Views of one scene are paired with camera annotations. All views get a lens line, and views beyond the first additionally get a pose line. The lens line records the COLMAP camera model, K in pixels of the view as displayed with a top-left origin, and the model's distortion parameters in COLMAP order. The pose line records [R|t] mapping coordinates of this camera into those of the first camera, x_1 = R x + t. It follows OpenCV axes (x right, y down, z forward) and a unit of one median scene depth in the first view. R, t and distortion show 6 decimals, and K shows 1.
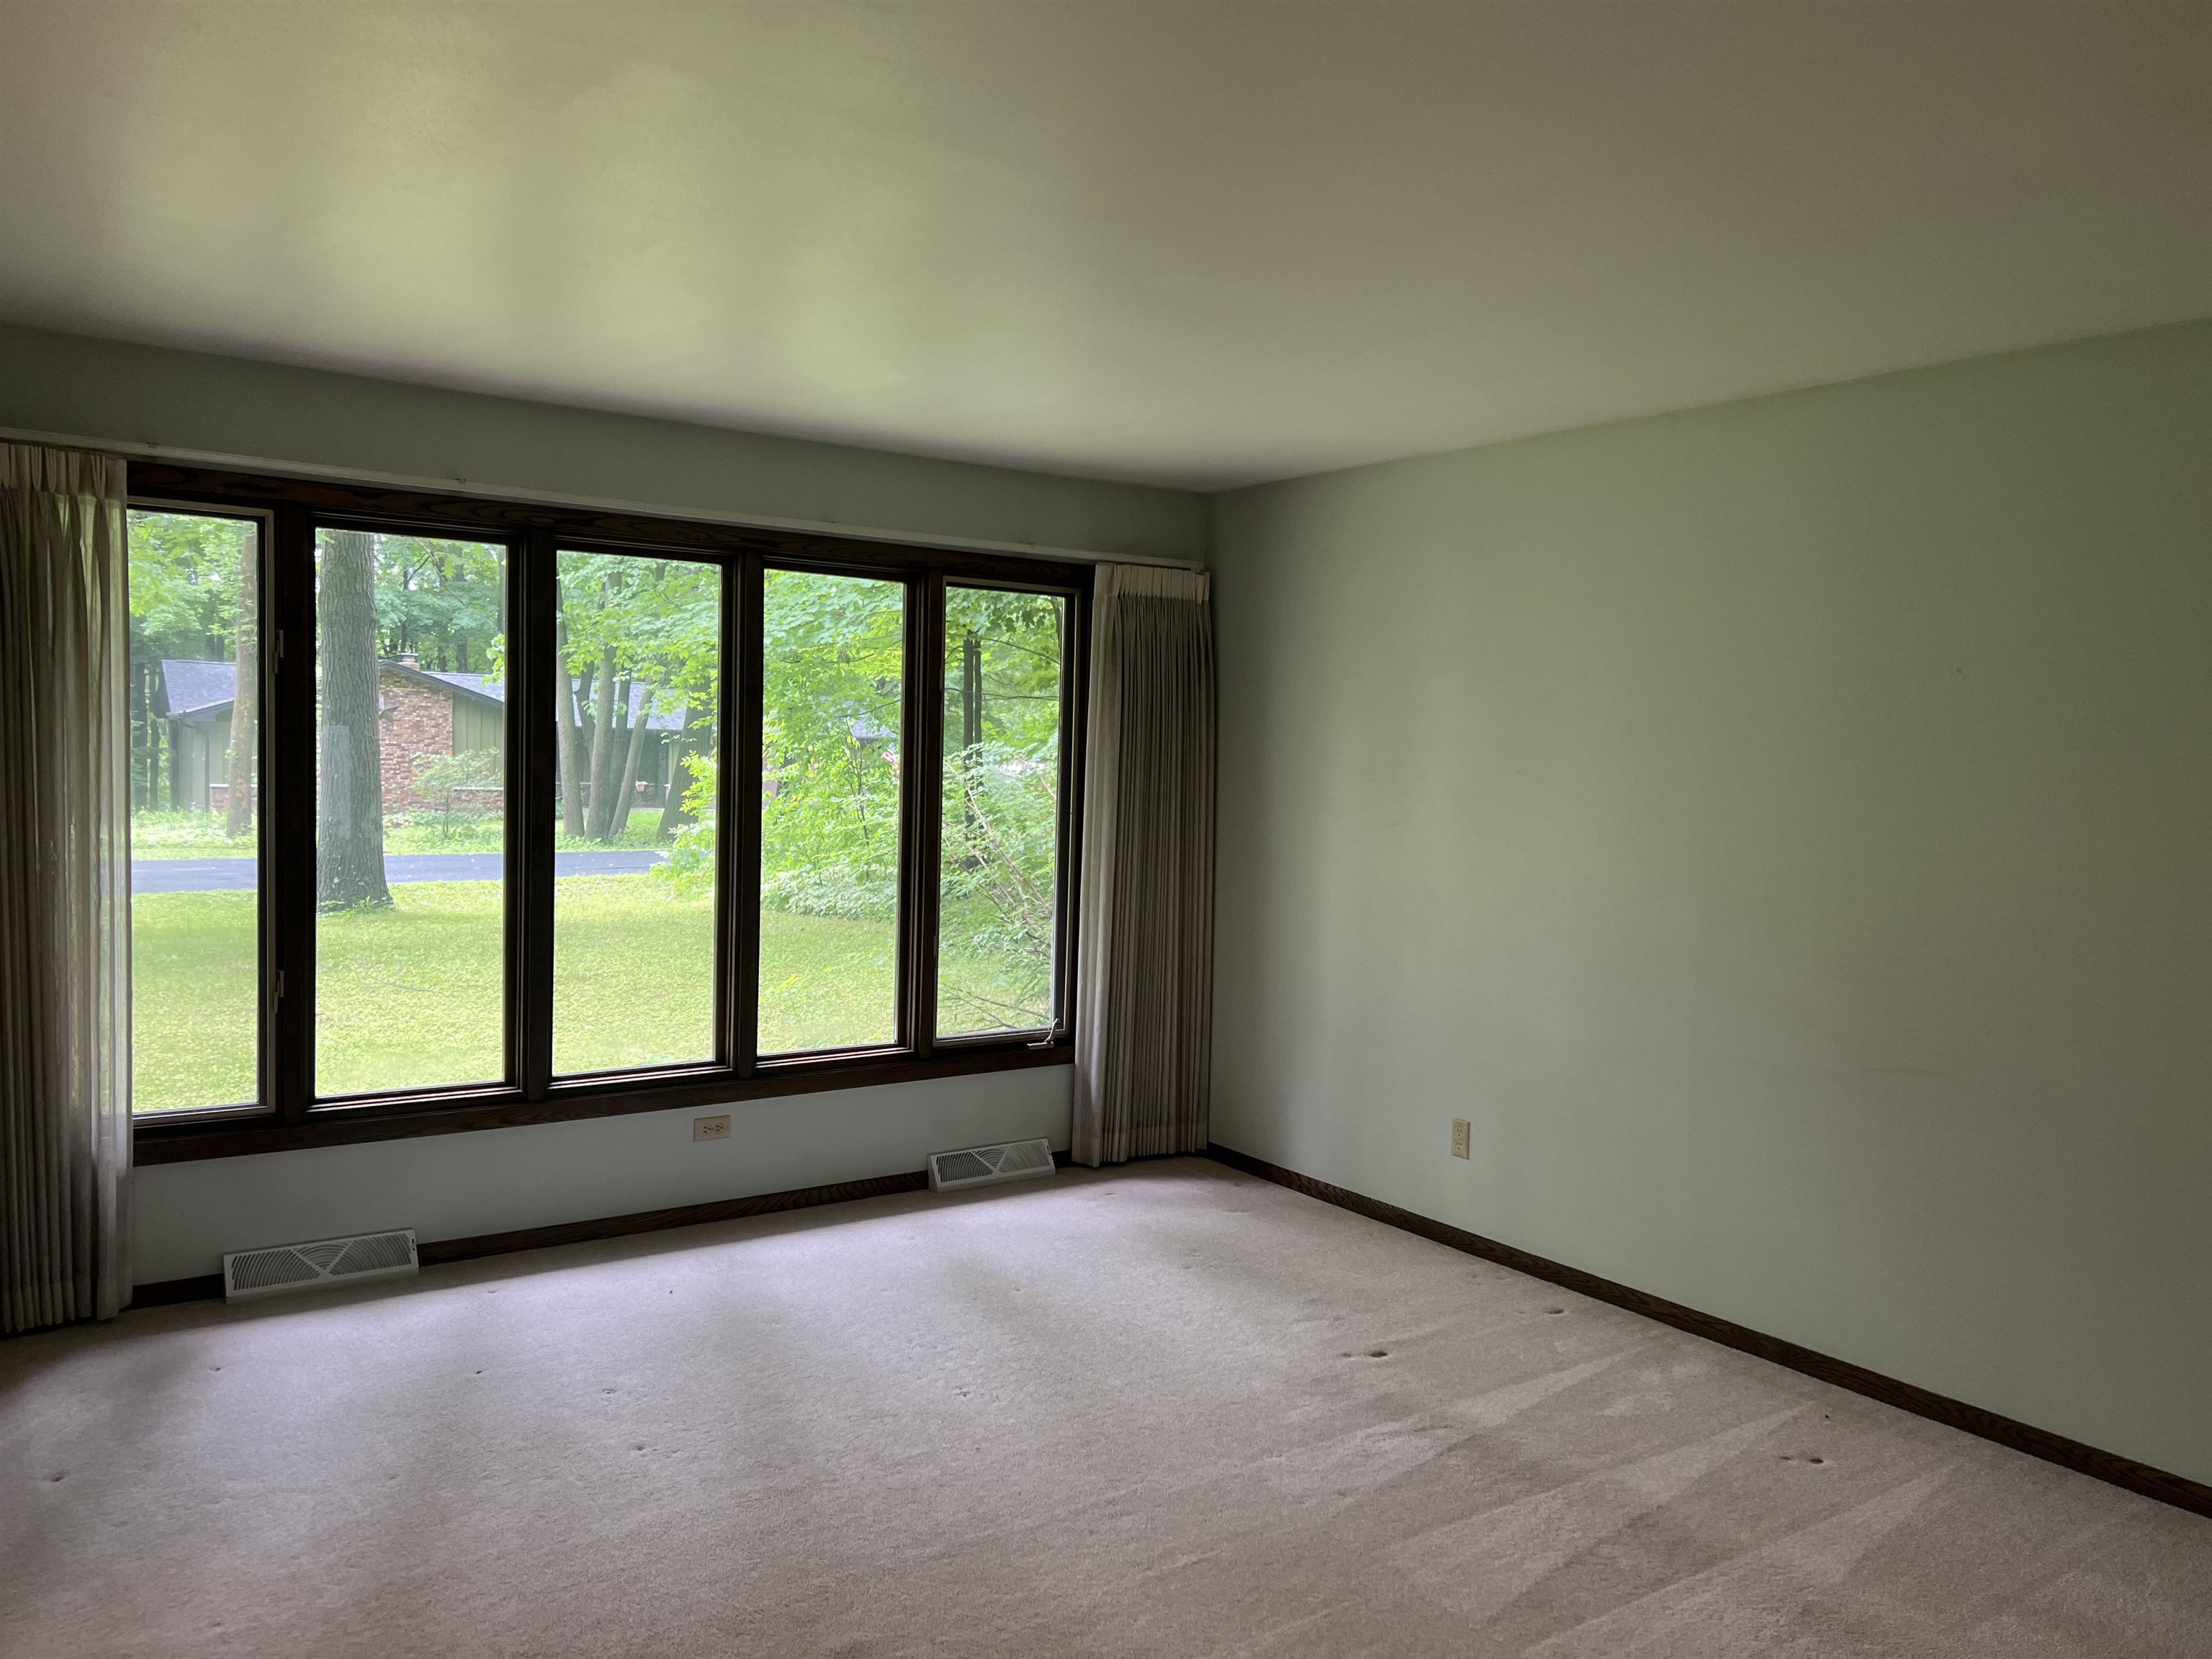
lens RADIAL K [[1651.5, 0, 1107.1], [0, 1651.5, 855.0], [0, 0, 1]] dist [0.188551, -0.430772]
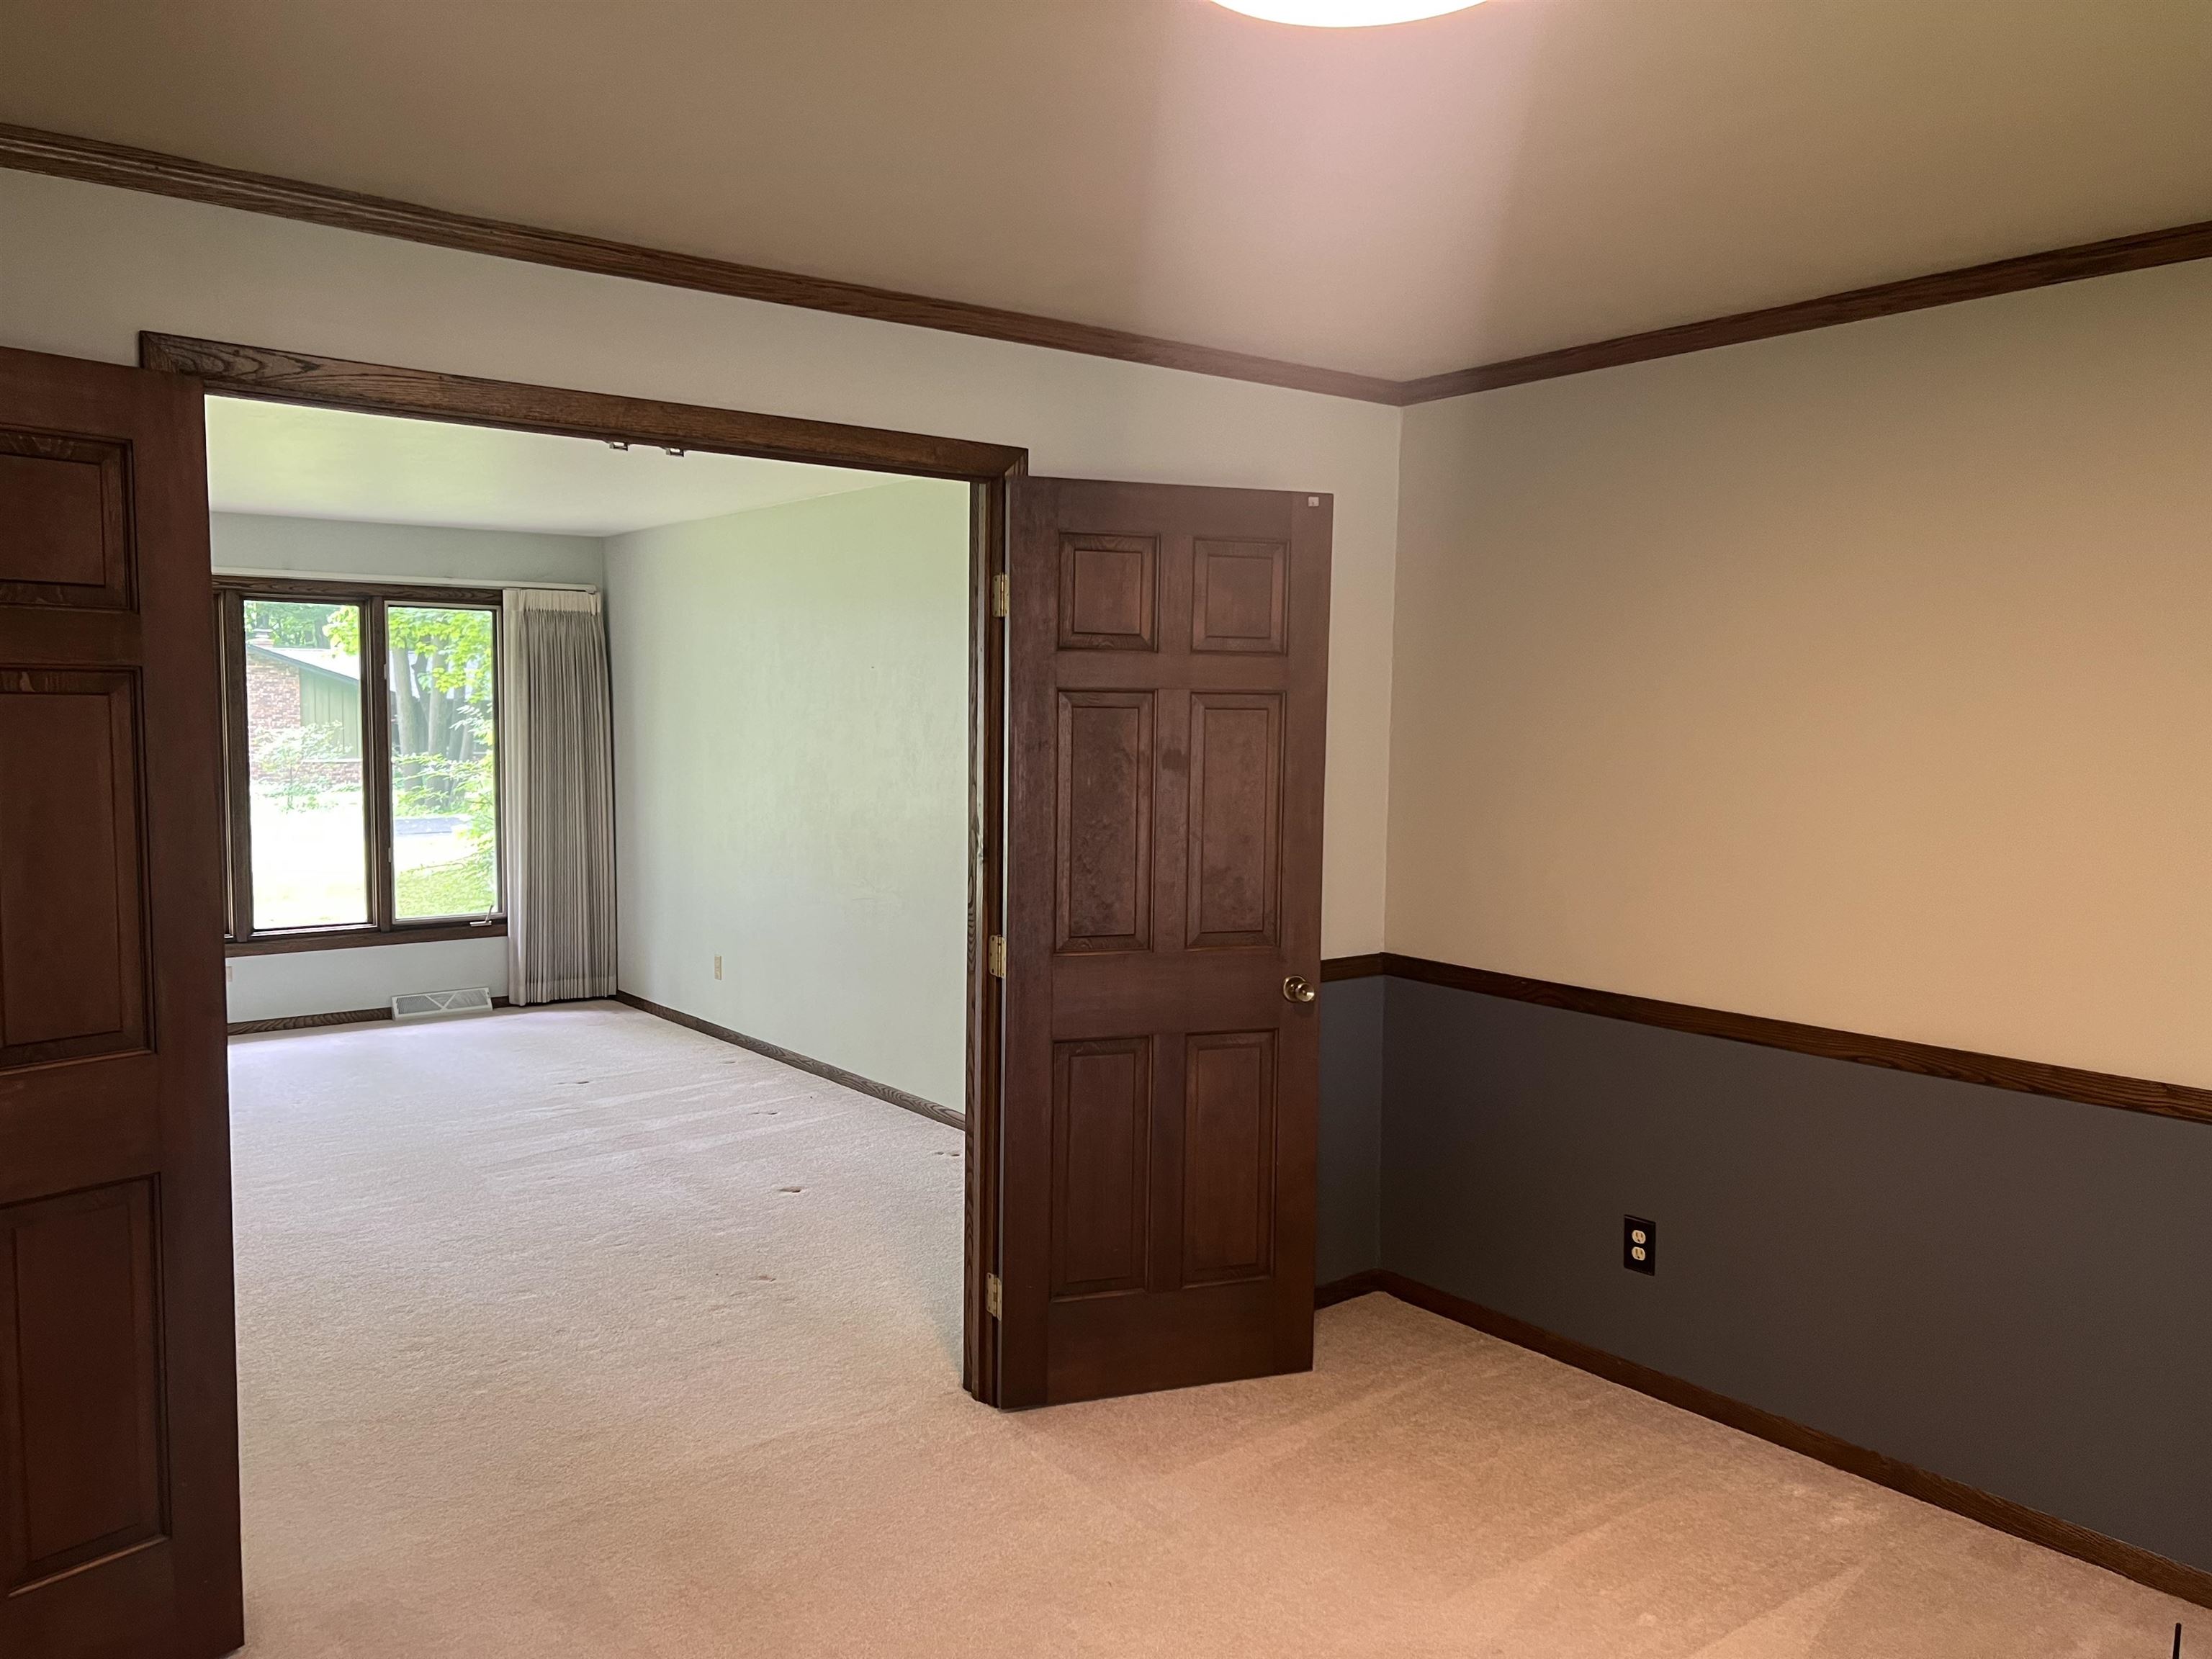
lens RADIAL K [[1651.5, 0, 1107.1], [0, 1651.5, 855.0], [0, 0, 1]] dist [0.188551, -0.430772]
pose [[0.998555, -0.020703, 0.049594, 0.431264], [0.019579, 0.999543, 0.023040, 0.032159], [-0.050048, -0.022036, 0.998504, -0.485330]]
